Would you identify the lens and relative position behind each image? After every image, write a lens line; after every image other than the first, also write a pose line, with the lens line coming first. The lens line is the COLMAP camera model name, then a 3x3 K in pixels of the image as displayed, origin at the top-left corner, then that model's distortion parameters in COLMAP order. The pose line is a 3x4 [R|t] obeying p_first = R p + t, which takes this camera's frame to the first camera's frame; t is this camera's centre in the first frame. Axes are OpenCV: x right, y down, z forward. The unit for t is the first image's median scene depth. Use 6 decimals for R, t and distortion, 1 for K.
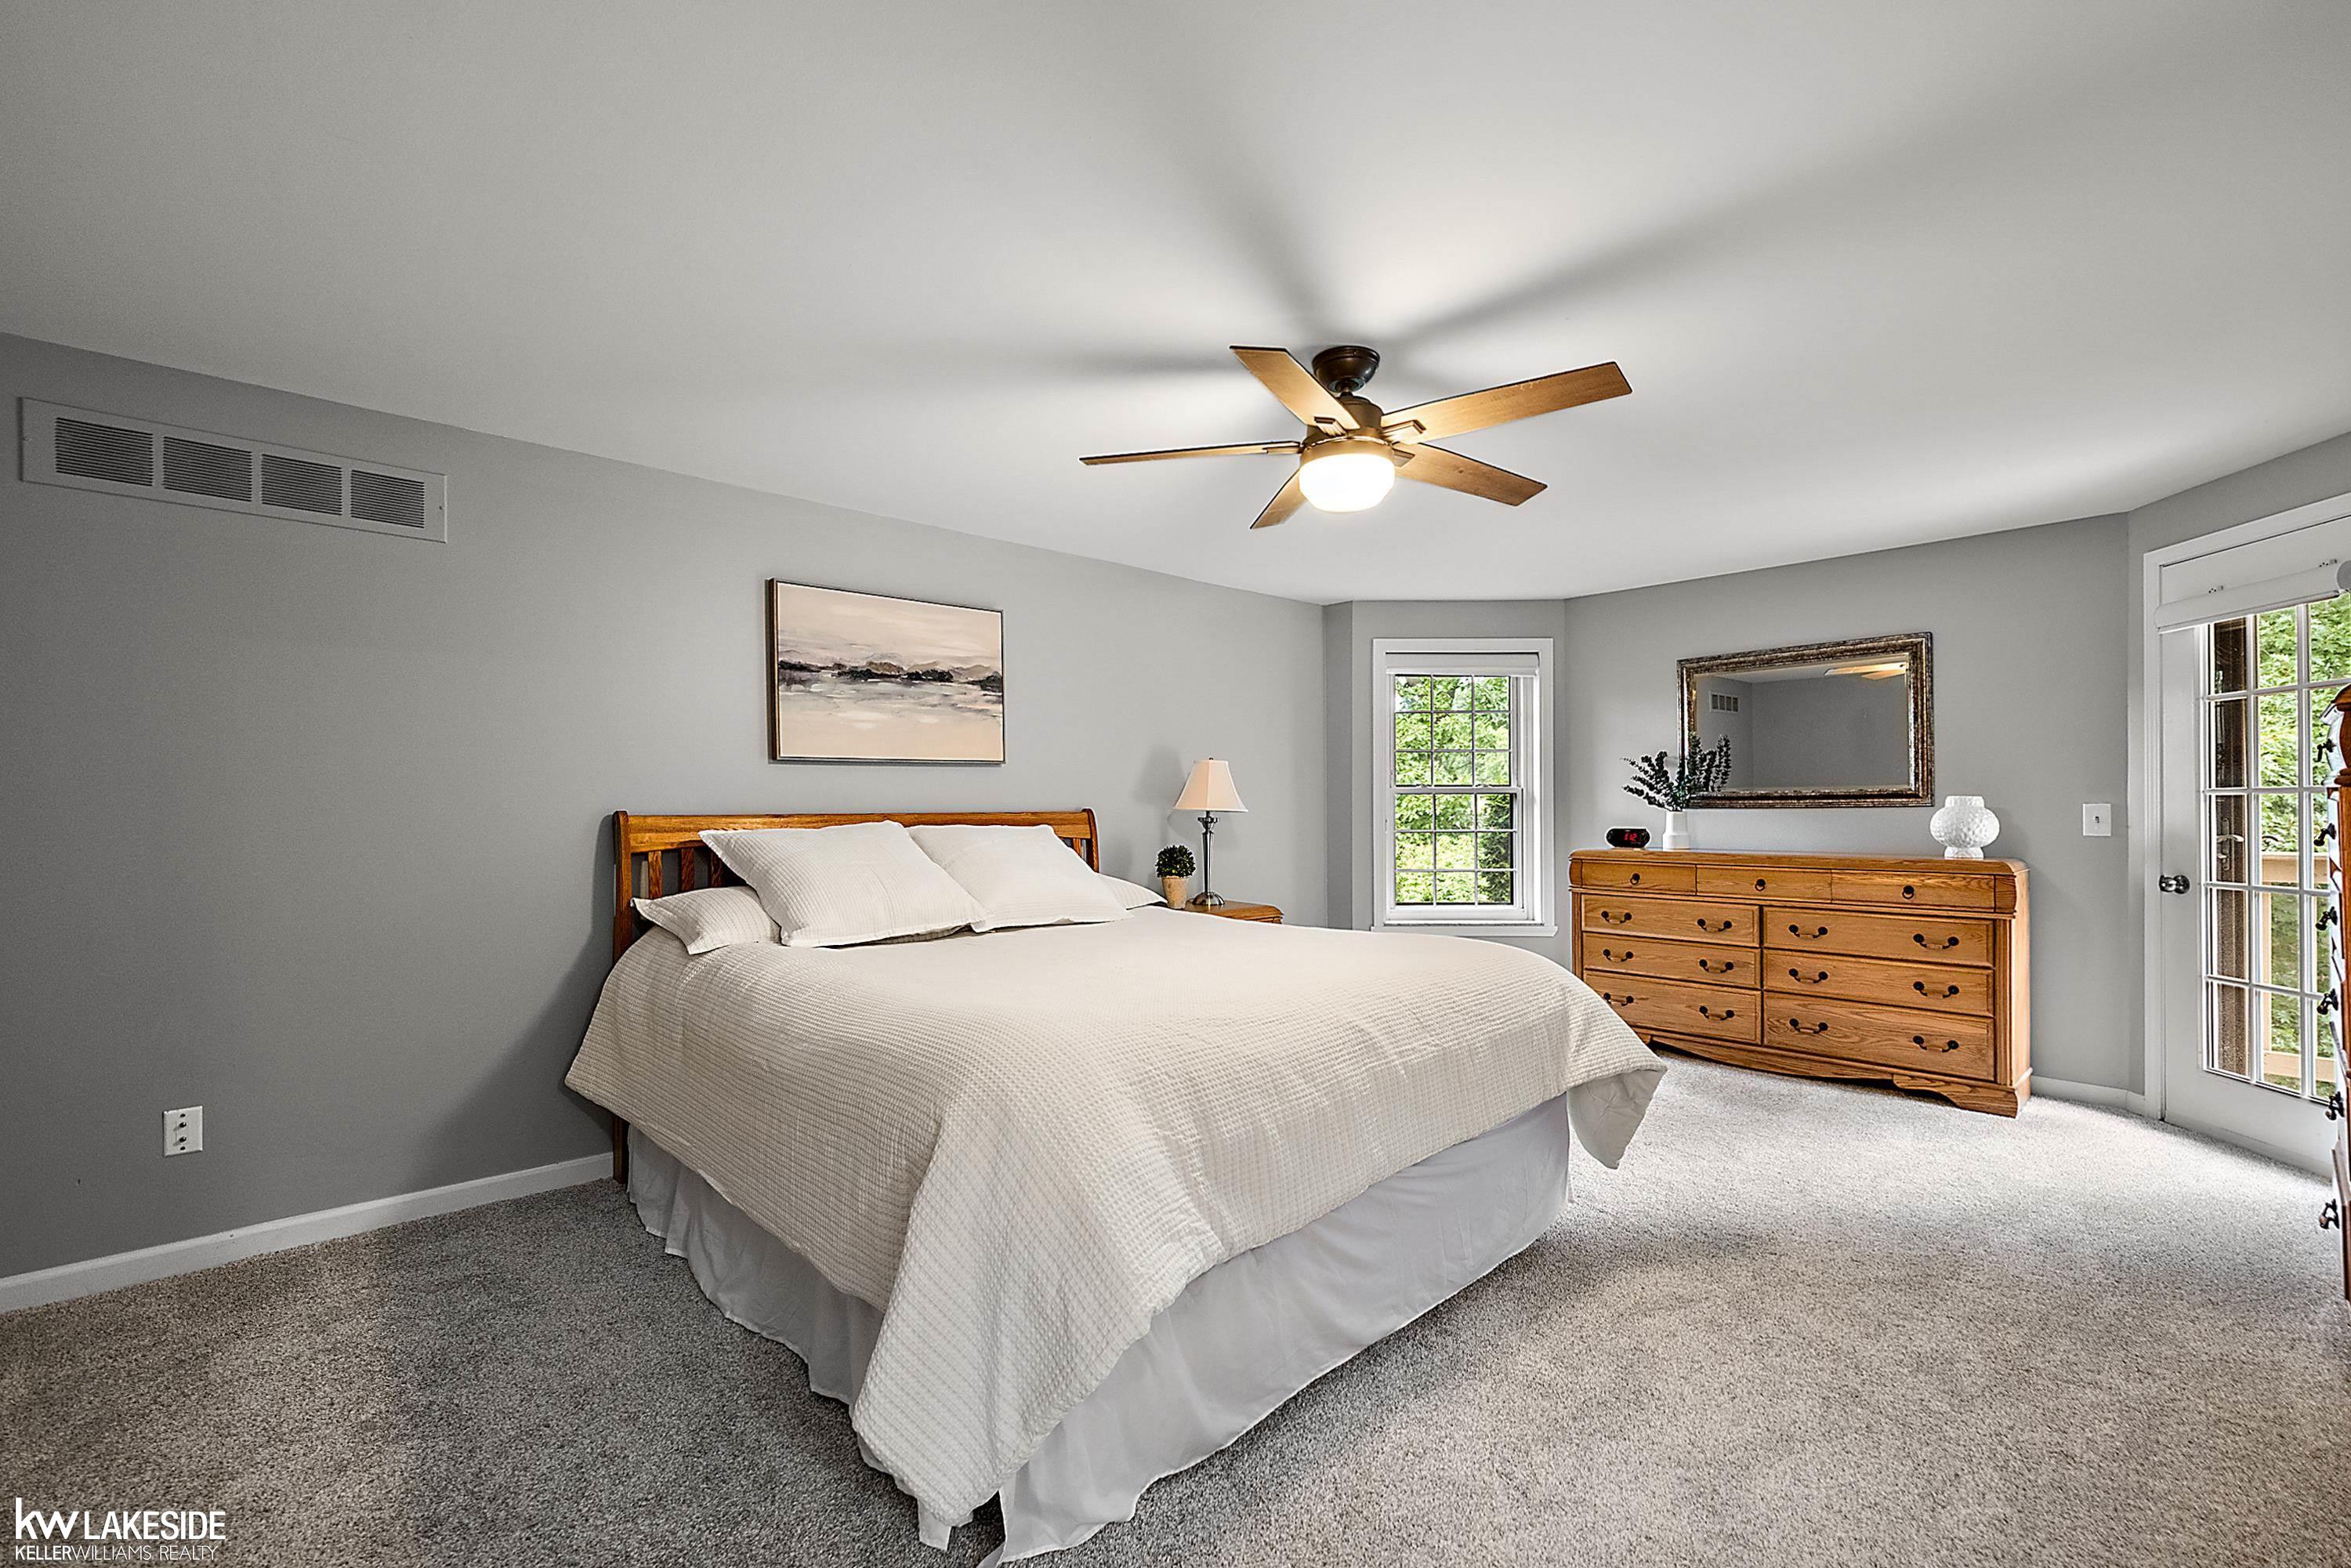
lens RADIAL K [[1013.5, 0, 1168.9], [0, 1013.5, 801.7], [0, 0, 1]] dist [0.000198, 0.000795]
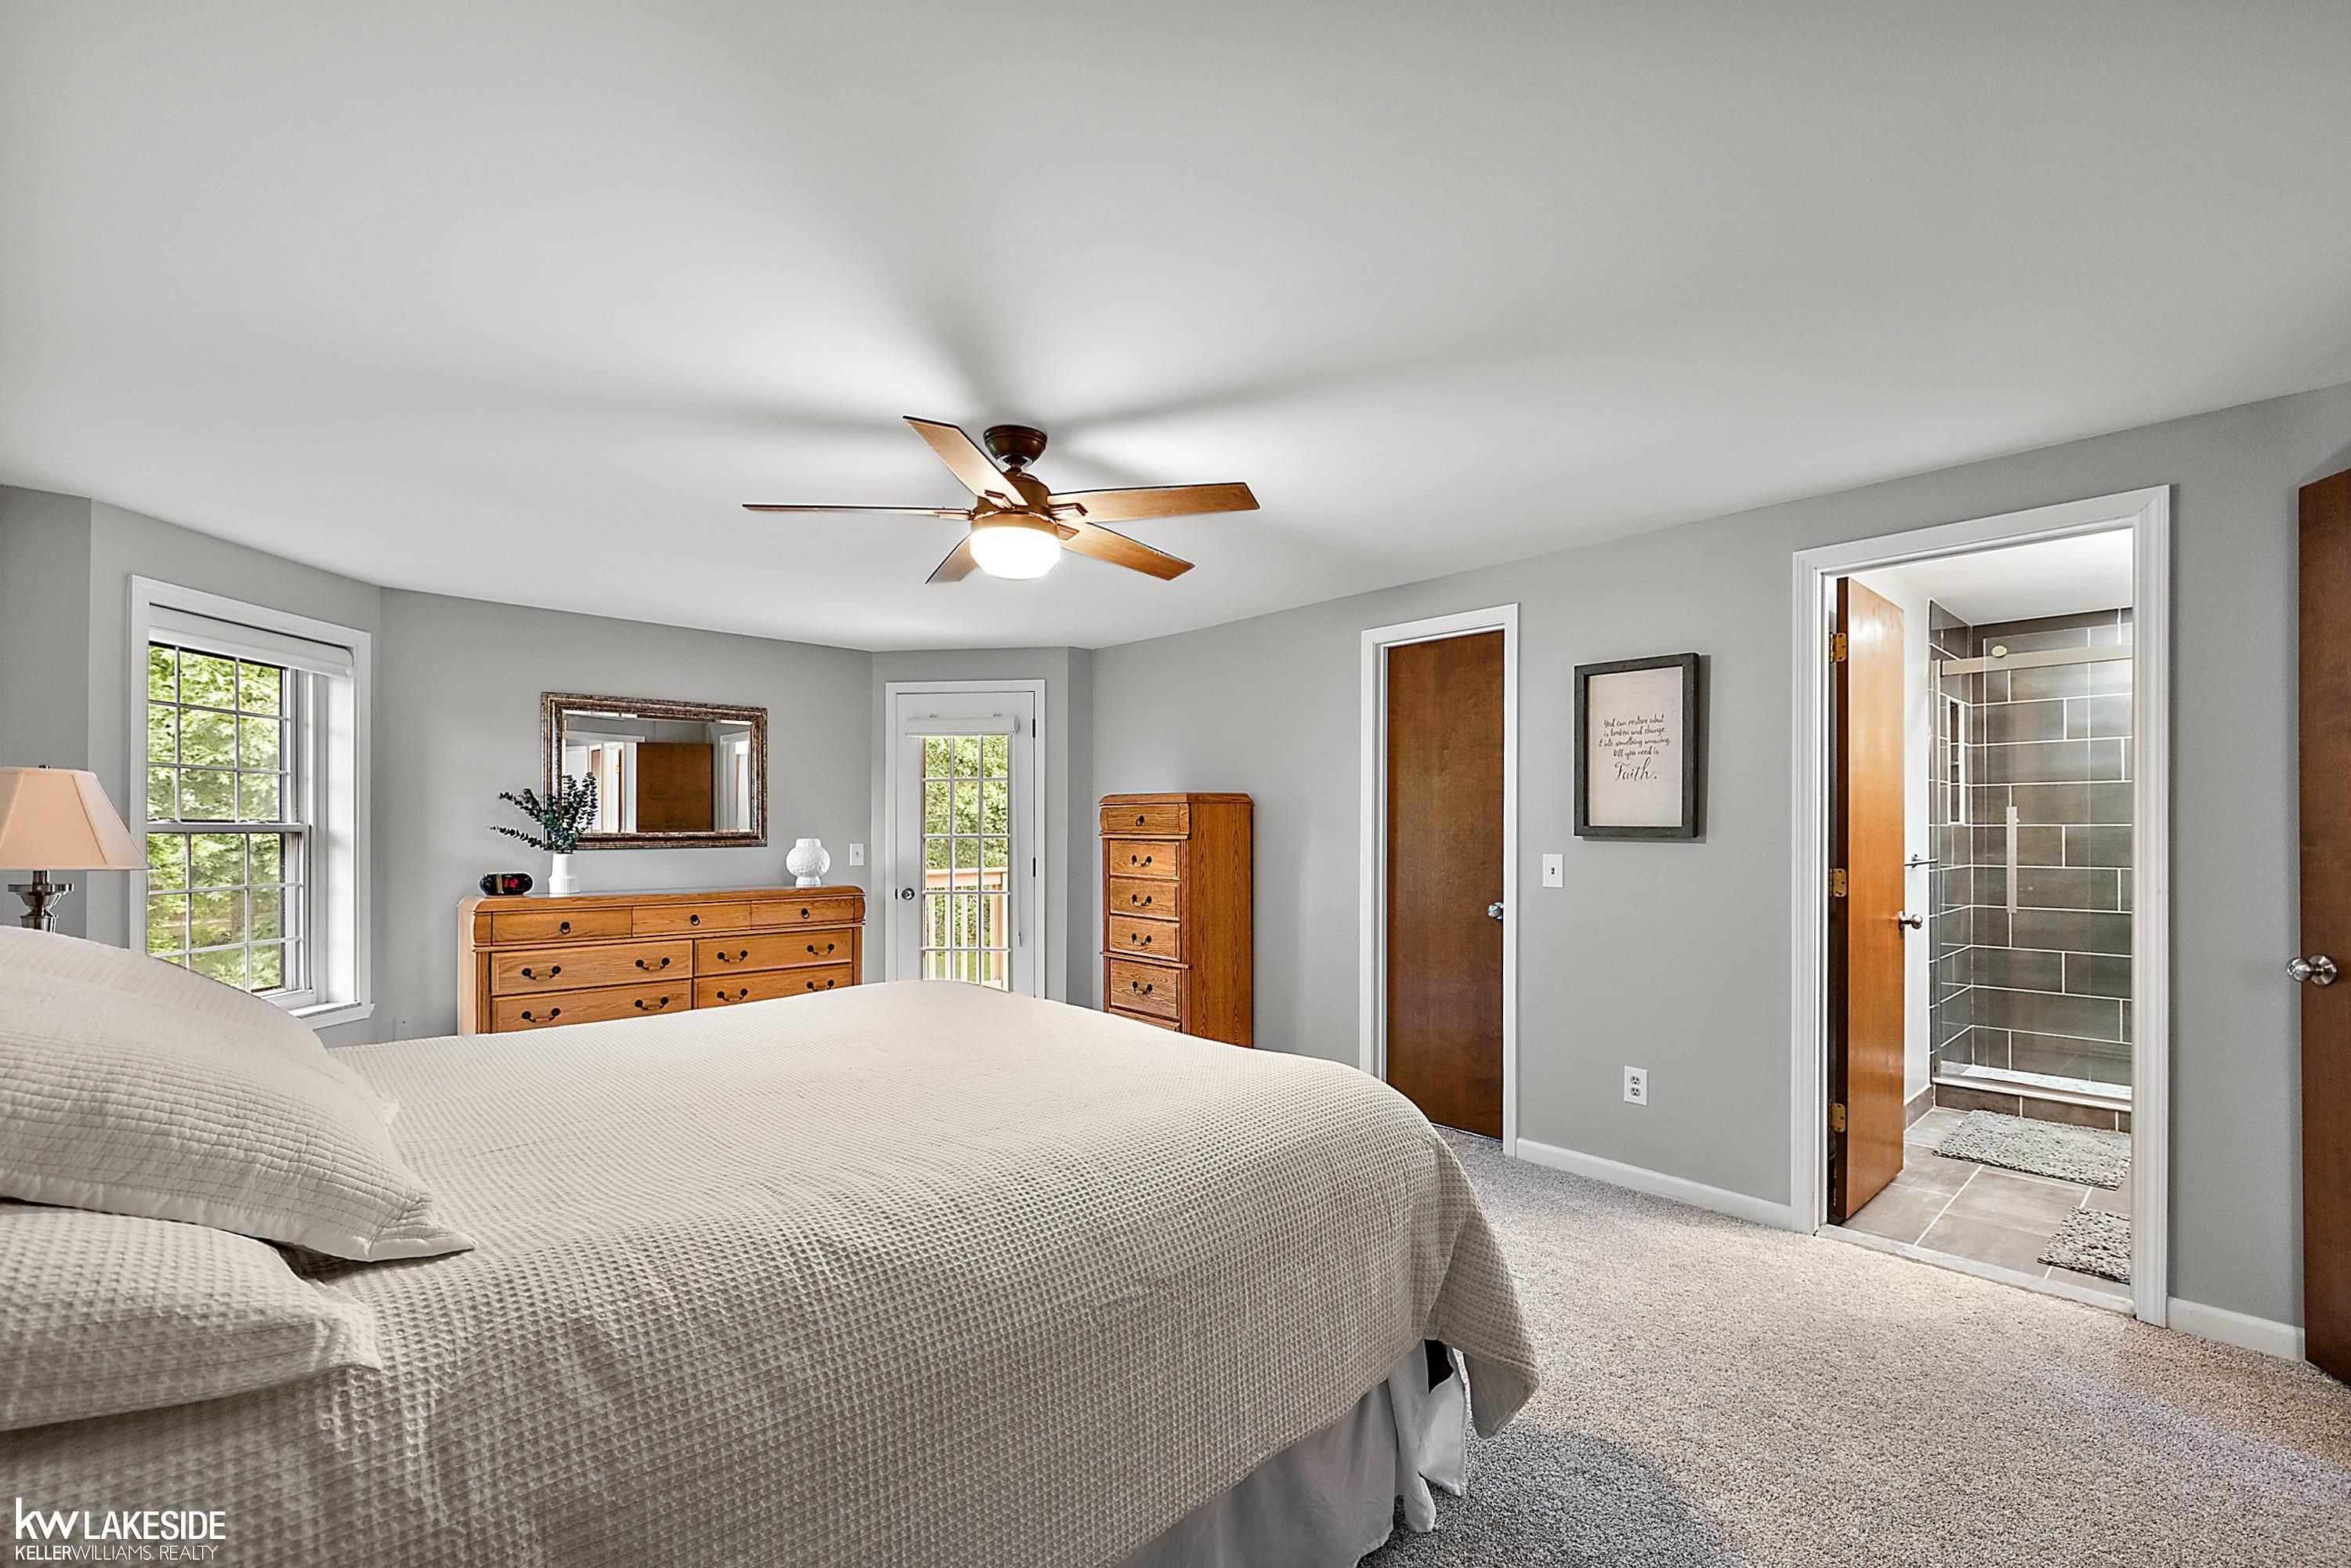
lens RADIAL K [[1013.5, 0, 1175.5], [0, 1013.5, 828.9], [0, 0, 1]] dist [0.000198, 0.000795]
pose [[-0.012556, 0.009481, 0.999876, -0.555528], [-0.000147, 0.999955, -0.009484, -0.006028], [-0.999921, -0.000266, -0.012554, 0.540729]]
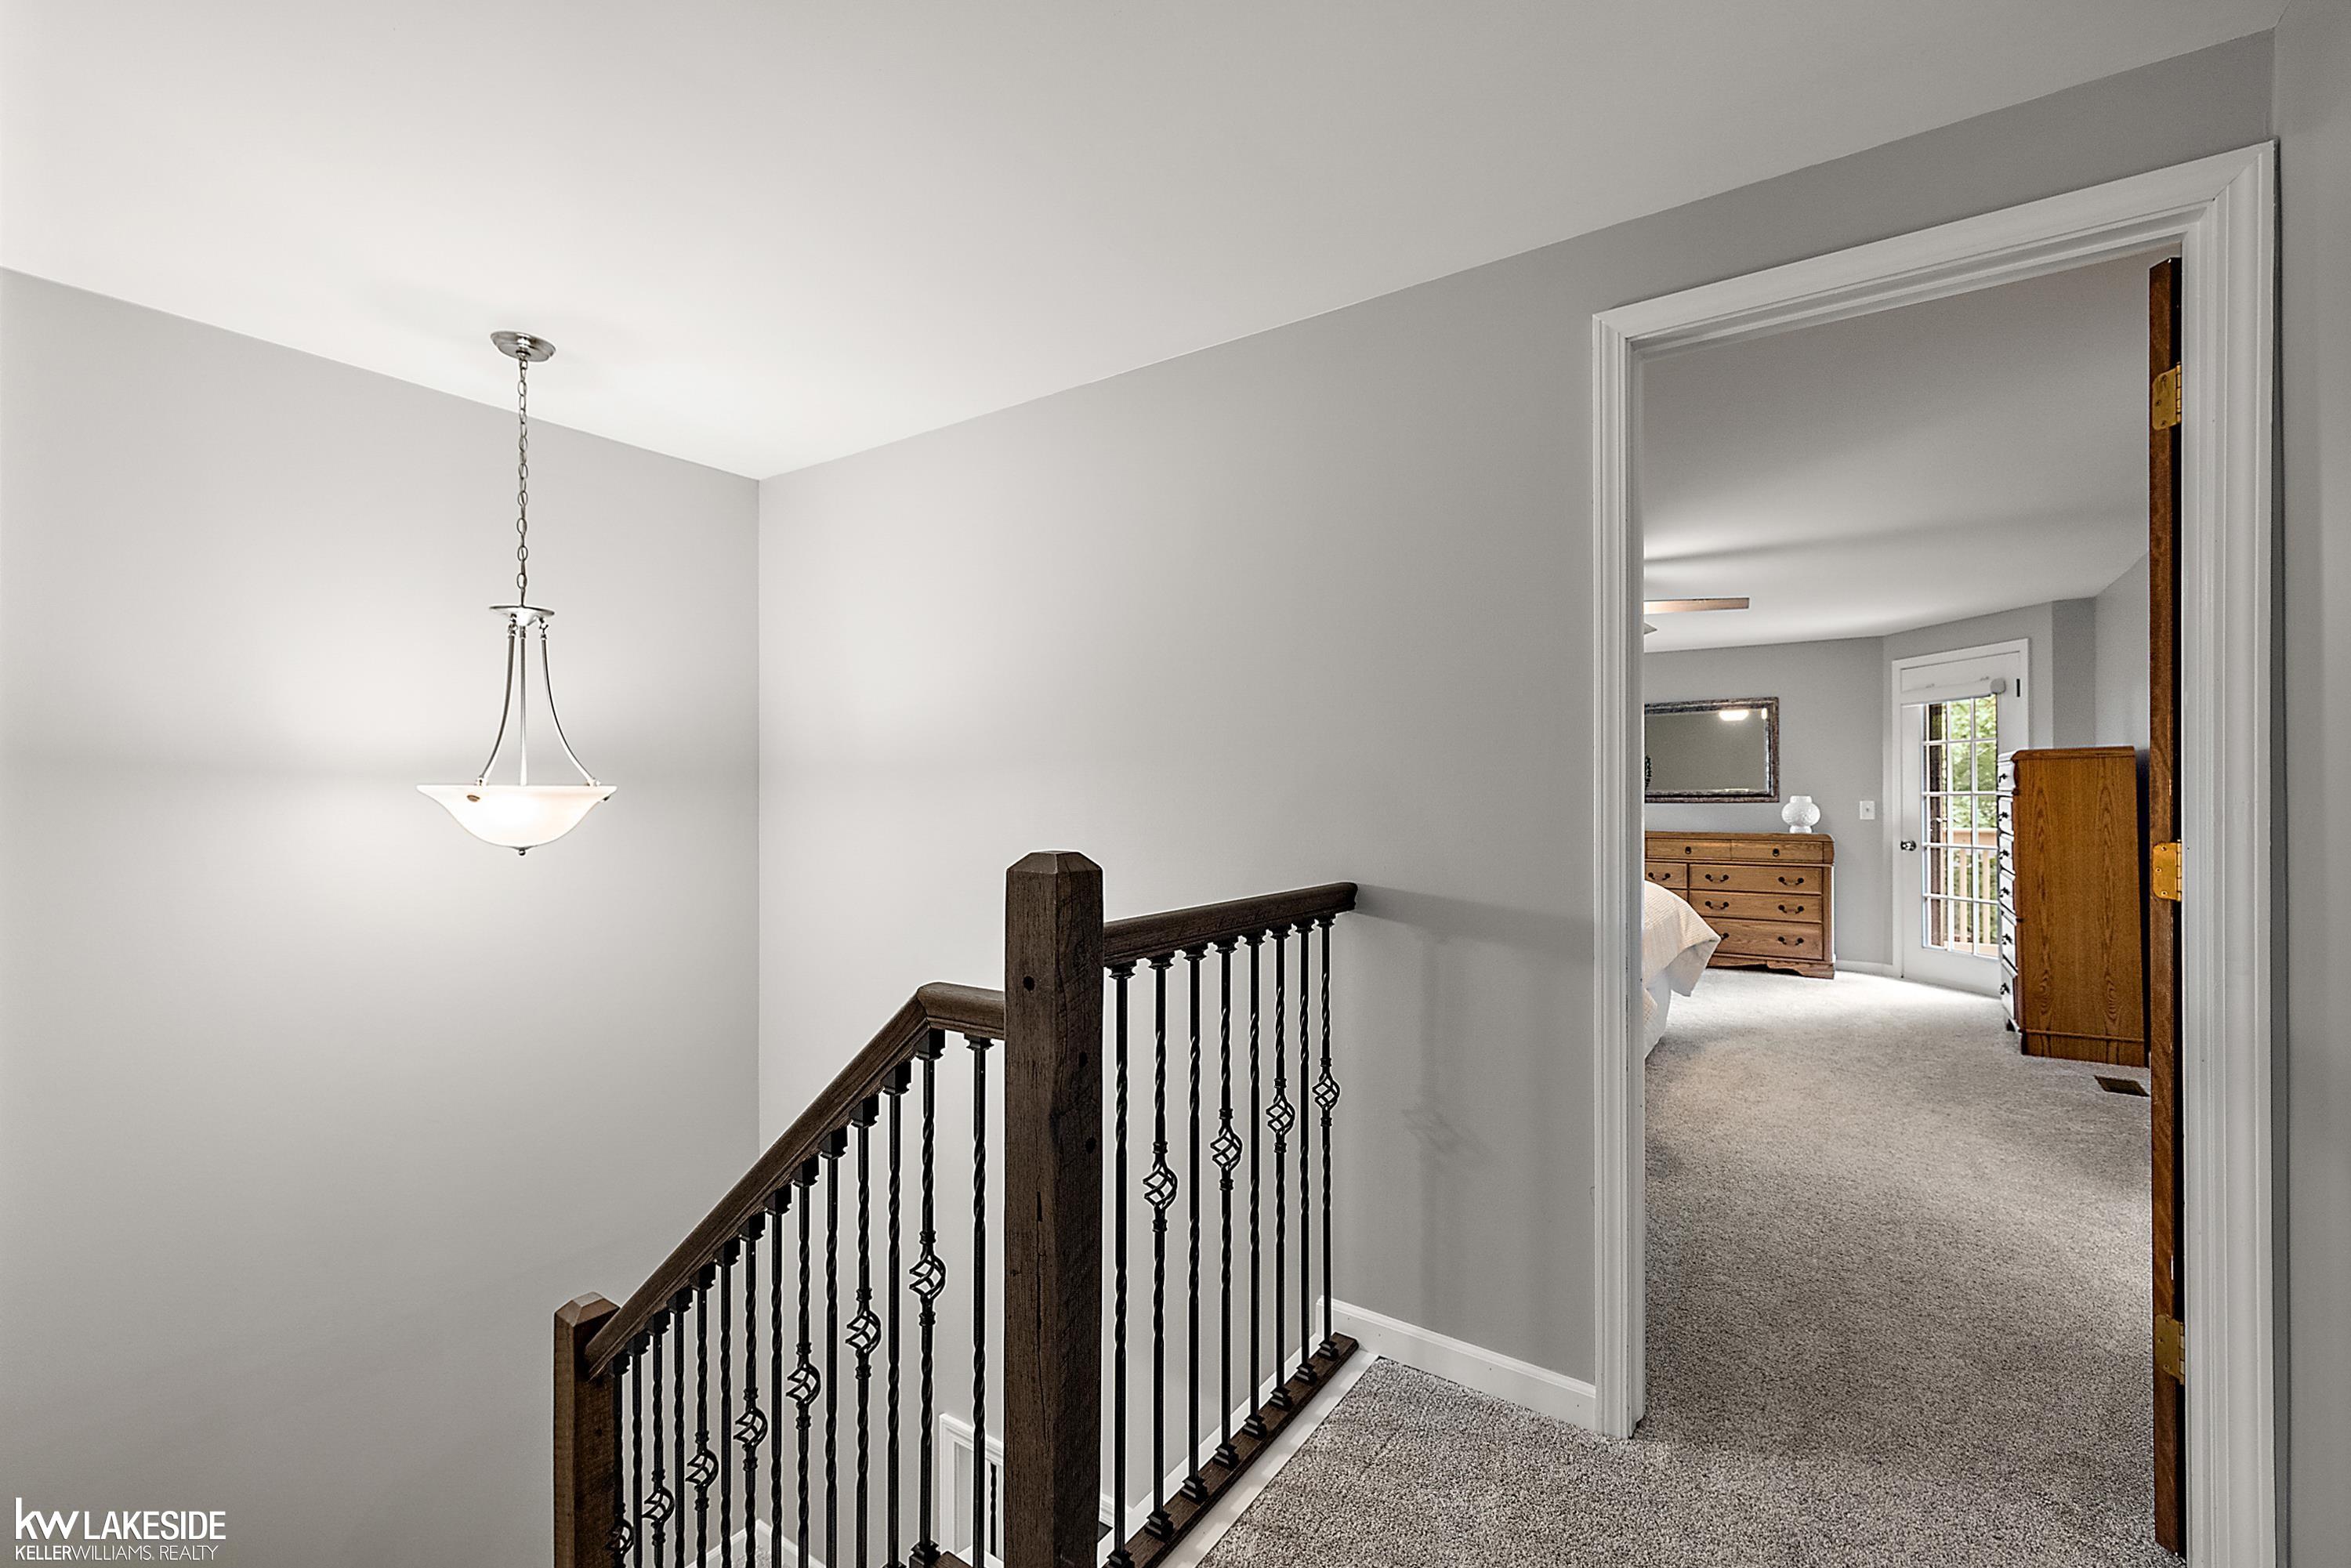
lens RADIAL K [[1013.5, 0, 1189.1], [0, 1013.5, 784.8], [0, 0, 1]] dist [0.000198, 0.000795]
pose [[0.969818, 0.012284, 0.243520, -0.628585], [-0.009465, 0.999874, -0.012744, 0.007031], [-0.243646, 0.010055, 0.969812, -0.400625]]
